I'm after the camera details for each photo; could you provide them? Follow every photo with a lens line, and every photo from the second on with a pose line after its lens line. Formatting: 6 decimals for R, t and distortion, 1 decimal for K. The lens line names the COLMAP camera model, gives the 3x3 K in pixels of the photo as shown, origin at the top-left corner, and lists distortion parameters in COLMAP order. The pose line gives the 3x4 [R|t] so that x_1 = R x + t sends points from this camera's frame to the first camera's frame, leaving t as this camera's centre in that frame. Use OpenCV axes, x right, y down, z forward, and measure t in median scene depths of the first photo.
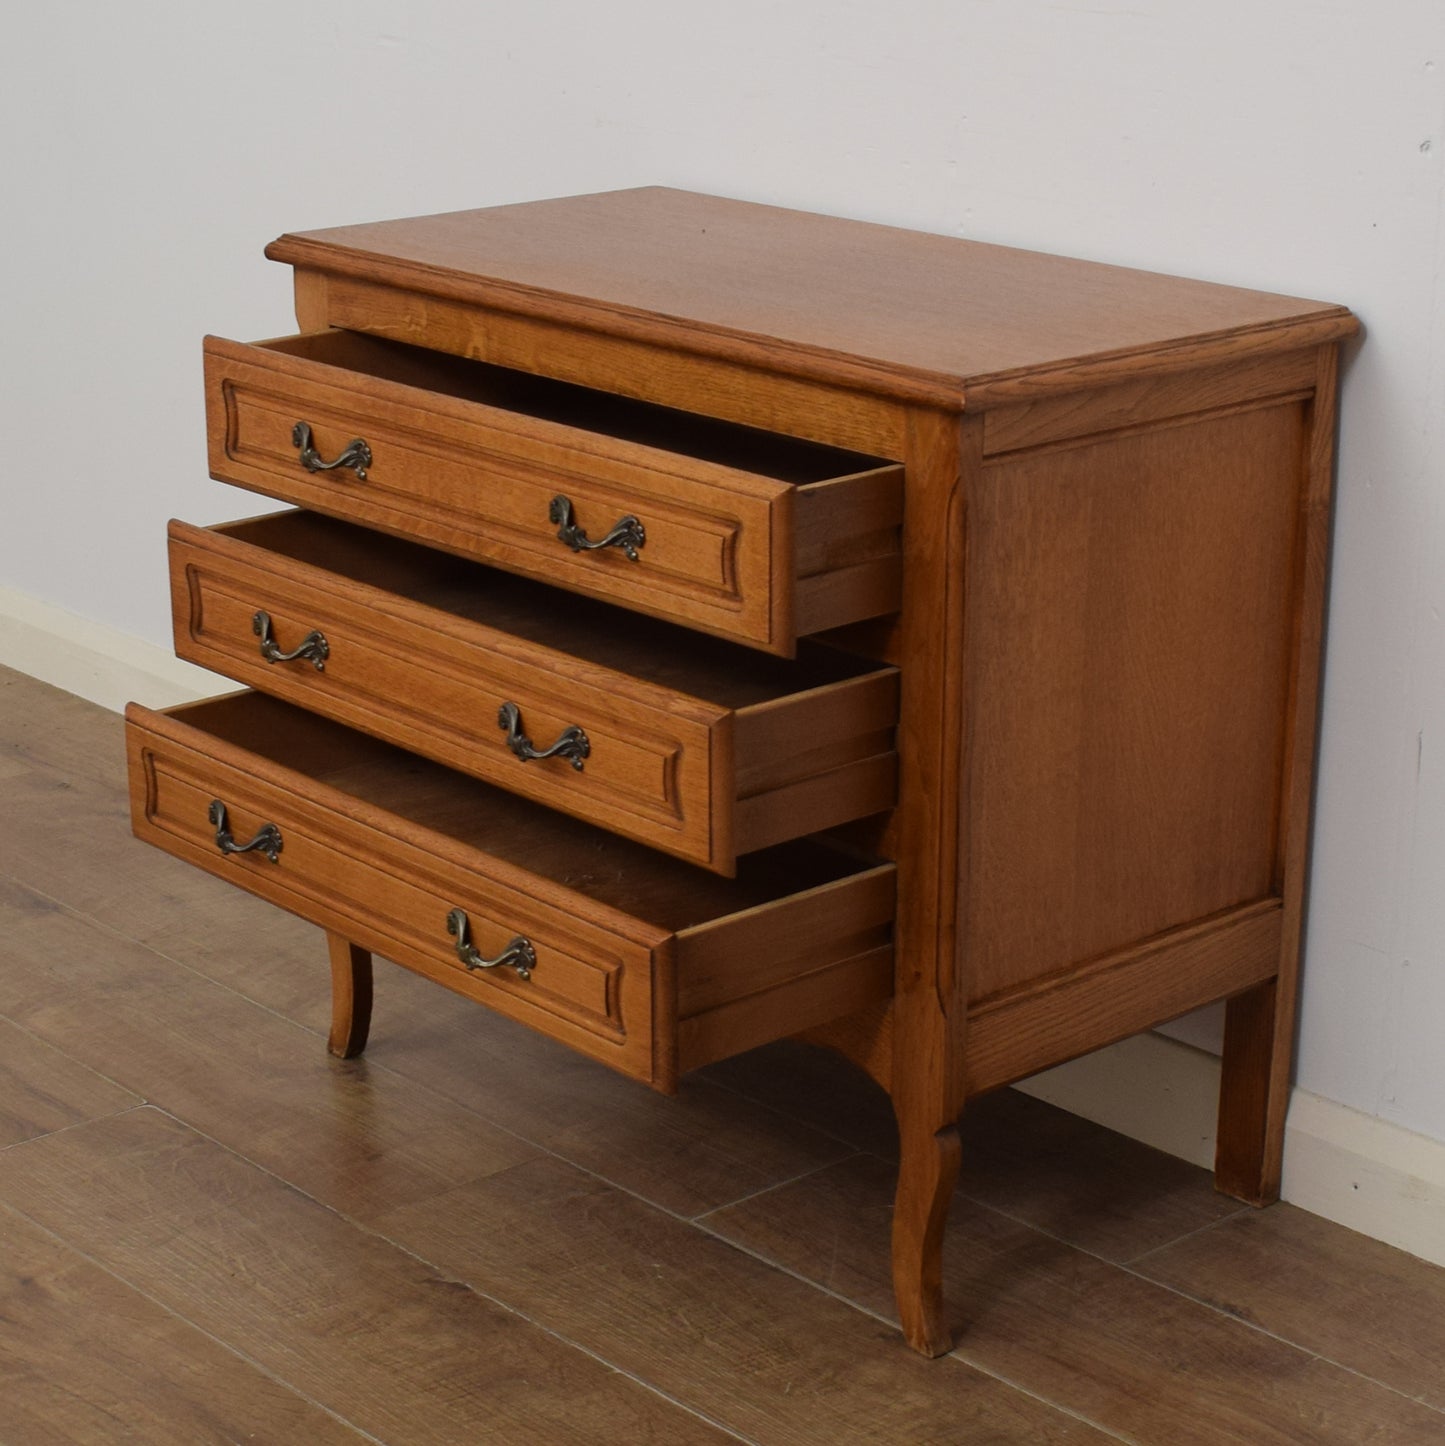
lens RADIAL K [[3263.7, 0, 732.8], [0, 3263.7, 801.5], [0, 0, 1]] dist [-0.088910, 0.000000]
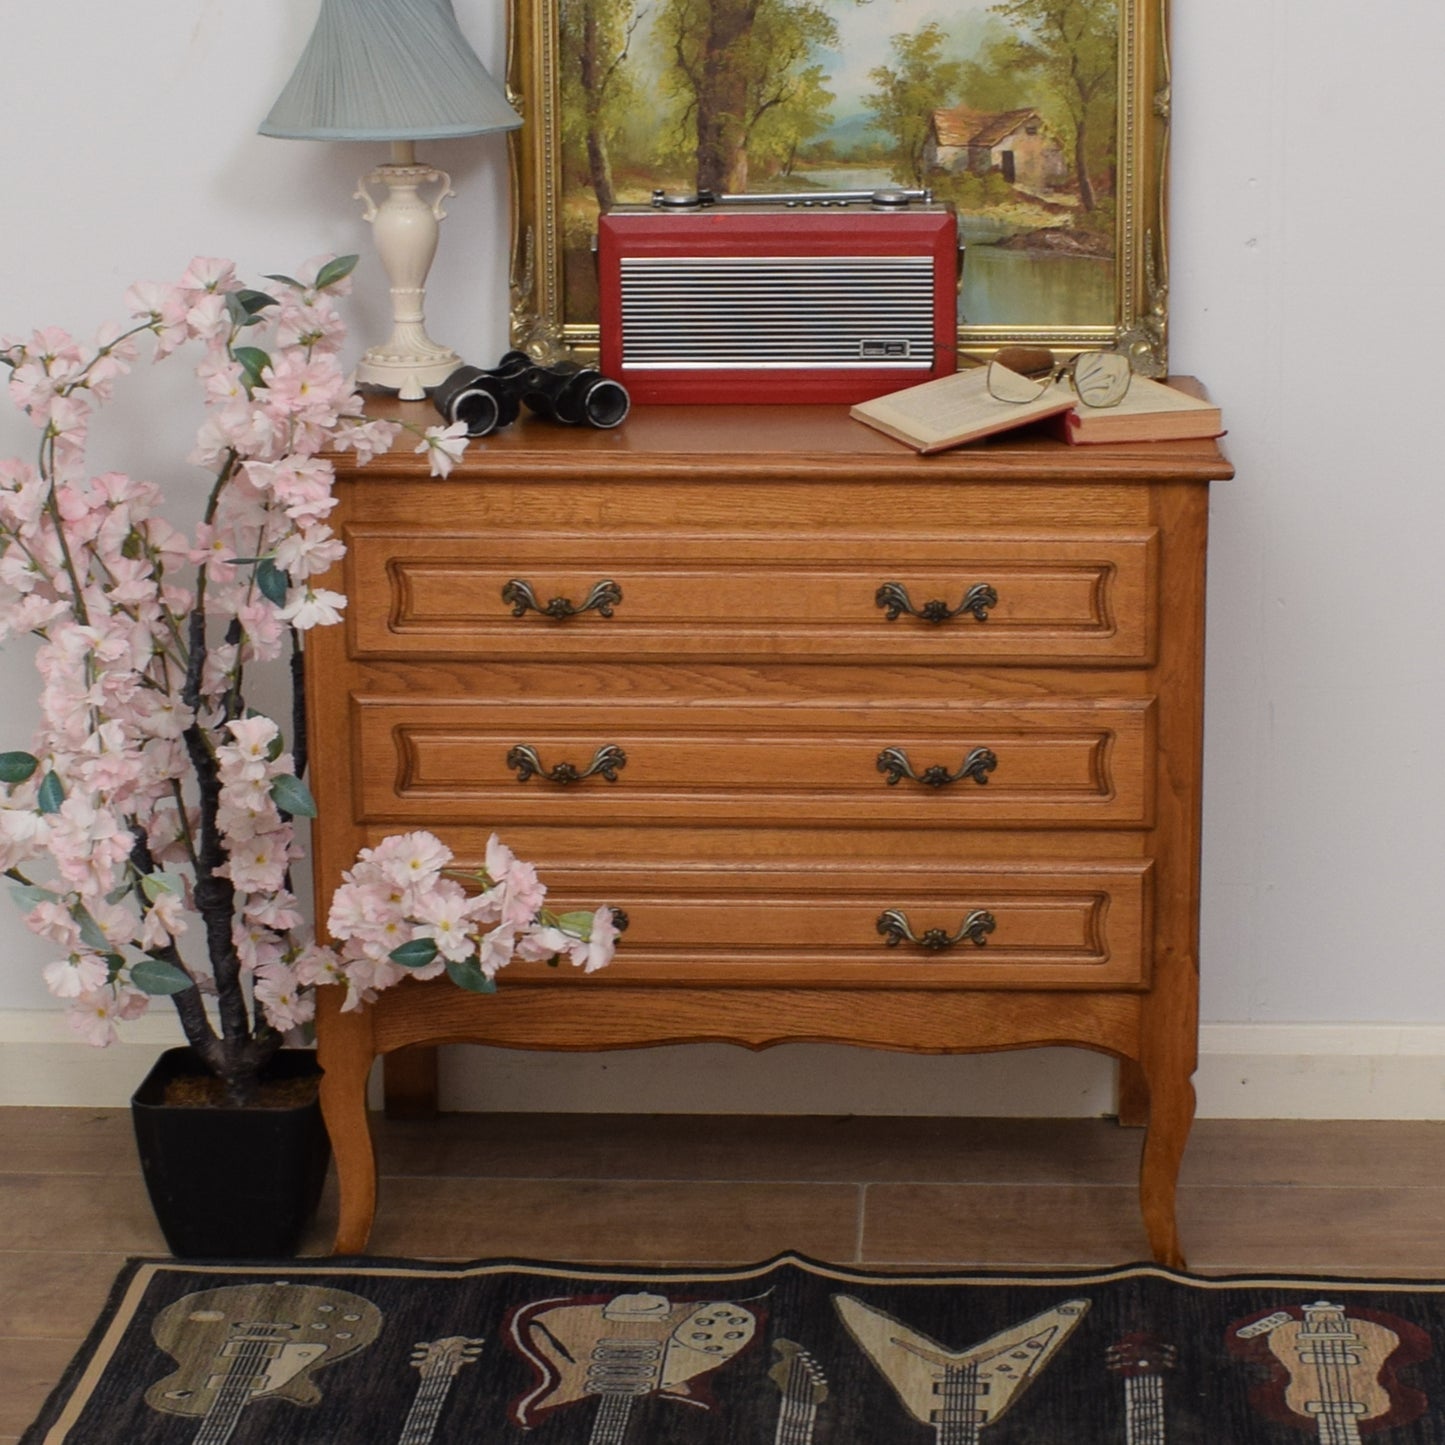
lens RADIAL K [[3919.8, 0, 774.3], [0, 3919.8, 716.1], [0, 0, 1]] dist [-0.081324, 0.000000]
pose [[0.705427, -0.179992, 0.685548, -0.960290], [0.240323, 0.970663, 0.007557, -0.072346], [-0.666797, 0.159422, 0.727988, 0.021915]]
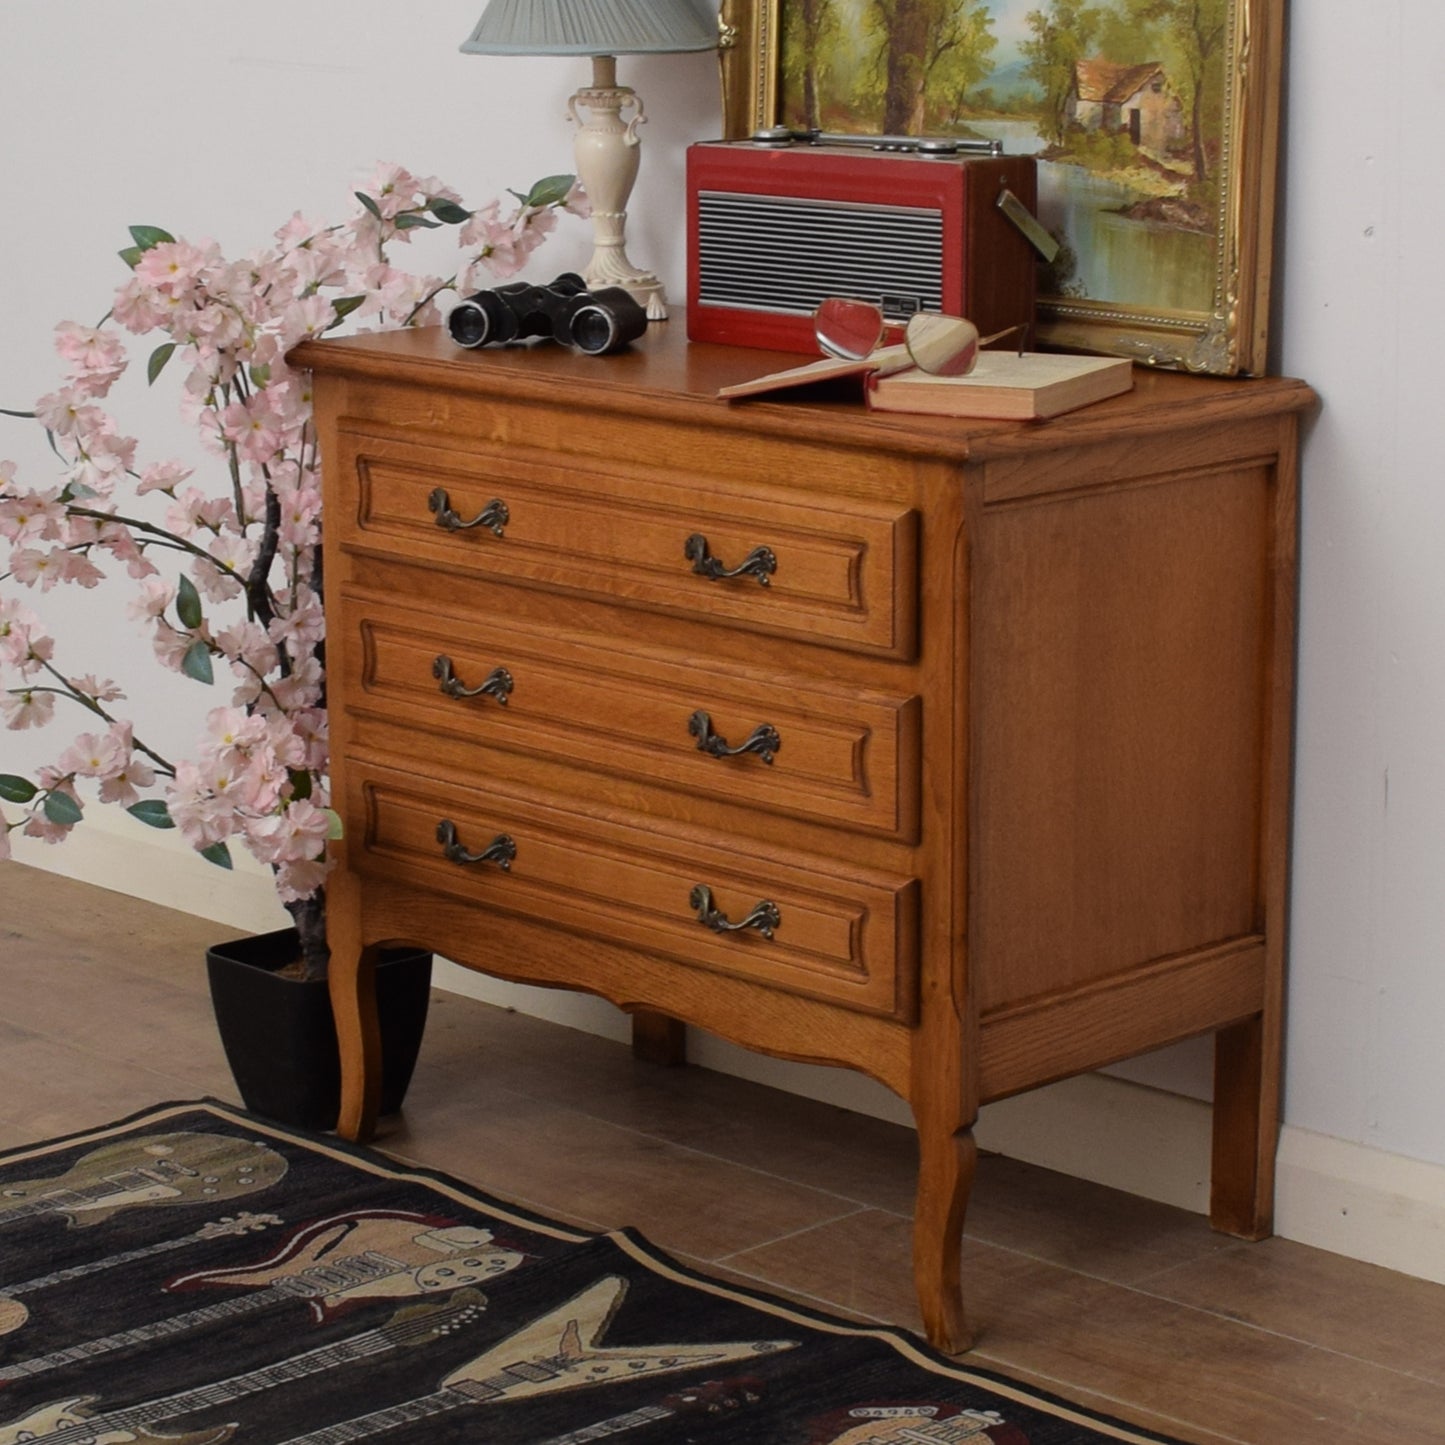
lens RADIAL K [[4164.2, 0, 717.3], [0, 4164.2, 722.8], [0, 0, 1]] dist [-0.080107, 0.000000]
pose [[0.999088, -0.017026, 0.039149, -0.063774], [0.021459, 0.993045, -0.115763, 0.117133], [-0.036905, 0.116498, 0.992505, -0.360687]]
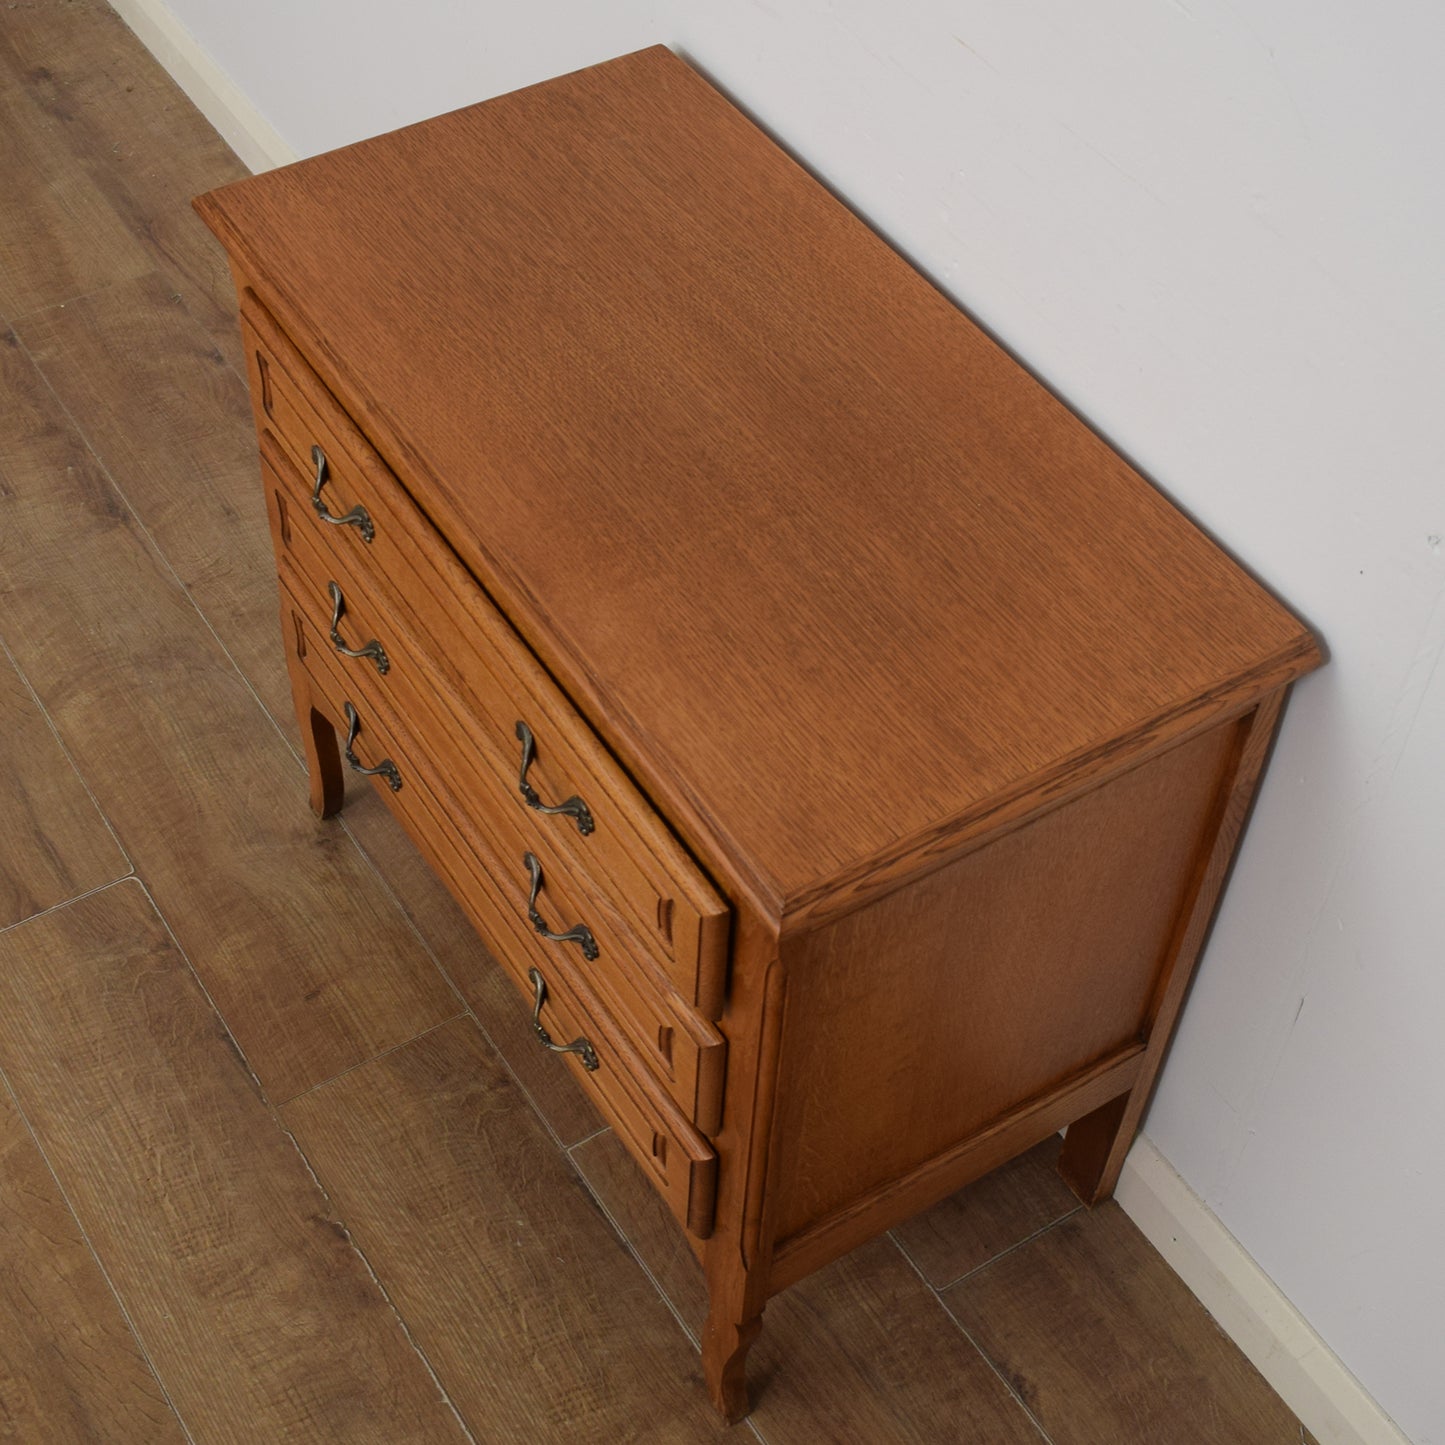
lens RADIAL K [[2294.4, 0, 699.3], [0, 2294.4, 667.8], [0, 0, 1]] dist [-0.089117, 0.000000]
pose [[0.985805, 0.141528, -0.090327, 0.081910], [-0.081452, 0.873578, 0.479820, -0.409083], [0.146815, -0.465652, 0.872705, 0.429263]]
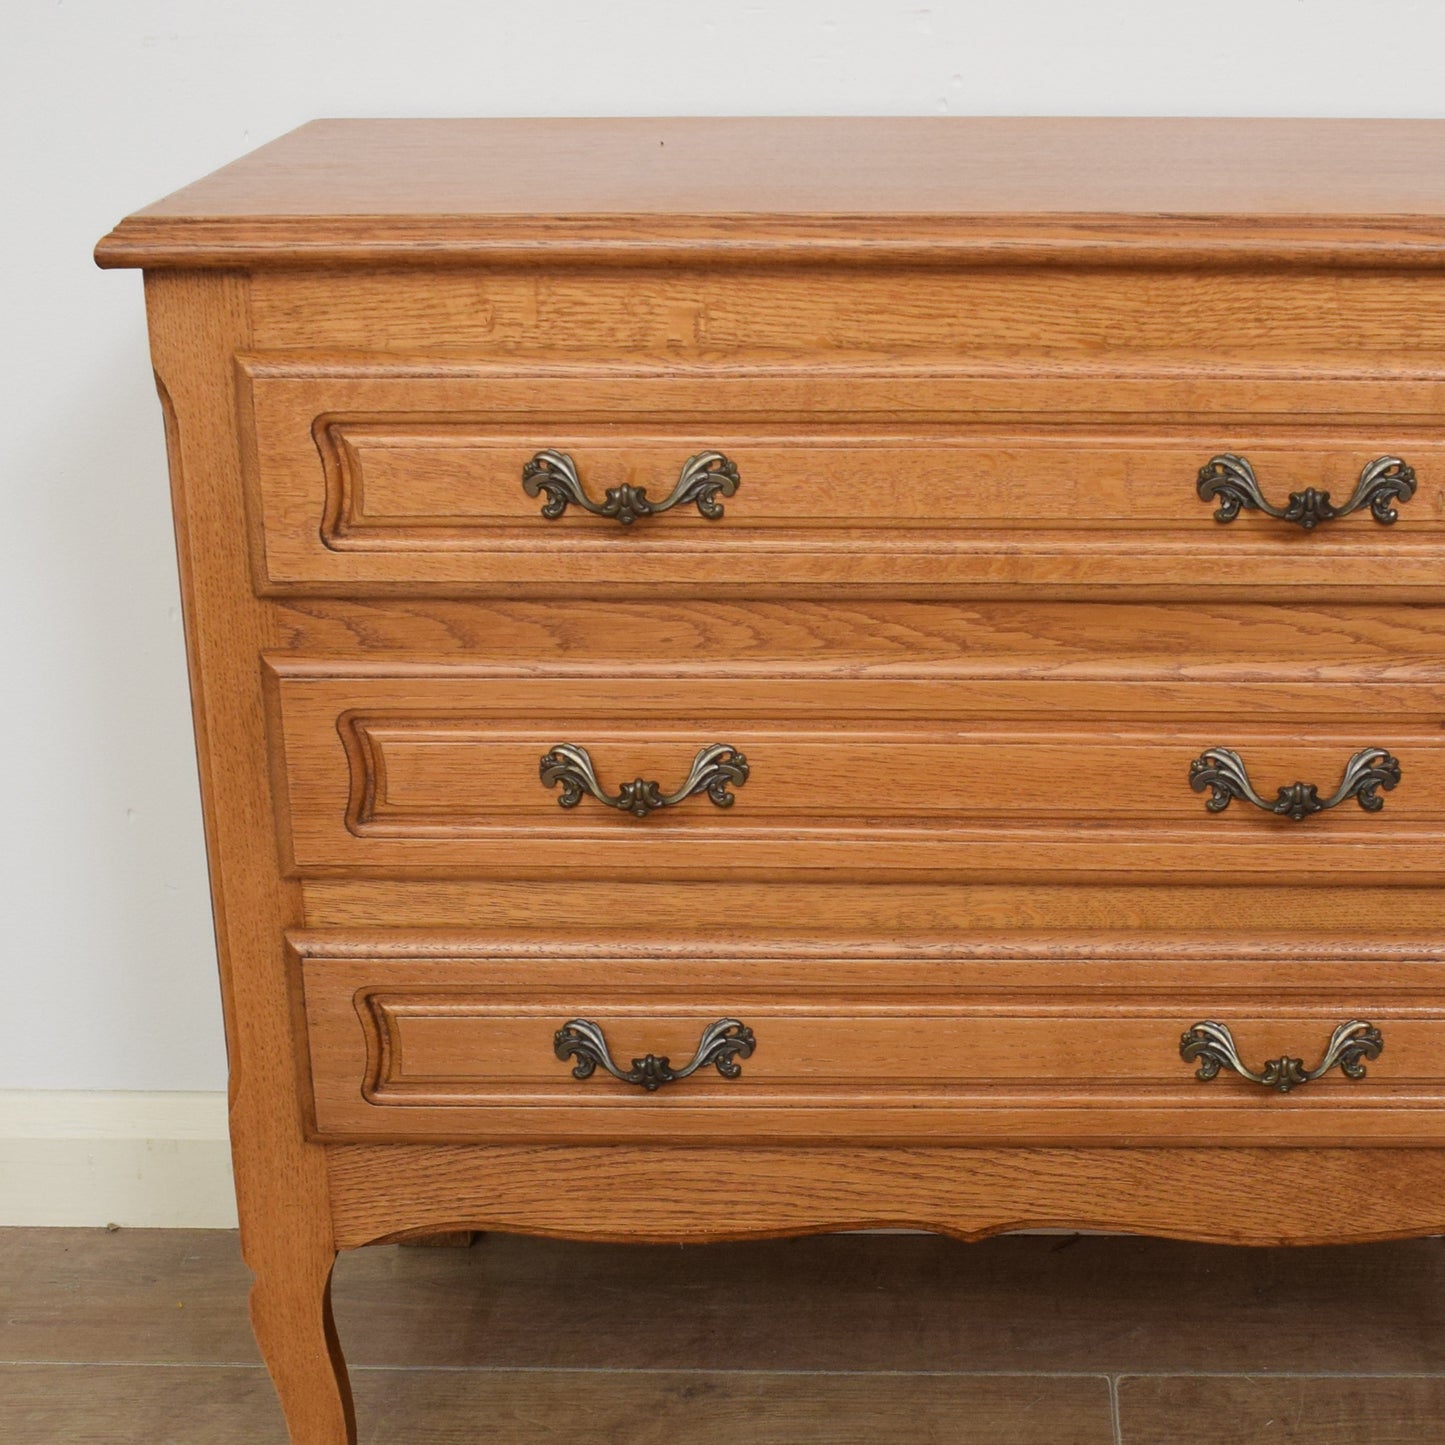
lens RADIAL K [[2926.3, 0, 920.7], [0, 2926.3, 944.4], [0, 0, 1]] dist [-0.091353, 0.000000]
pose [[0.686327, -0.276571, 0.672654, -0.447594], [0.243308, 0.958896, 0.146010, -0.102384], [-0.685388, 0.063452, 0.725409, 0.601818]]
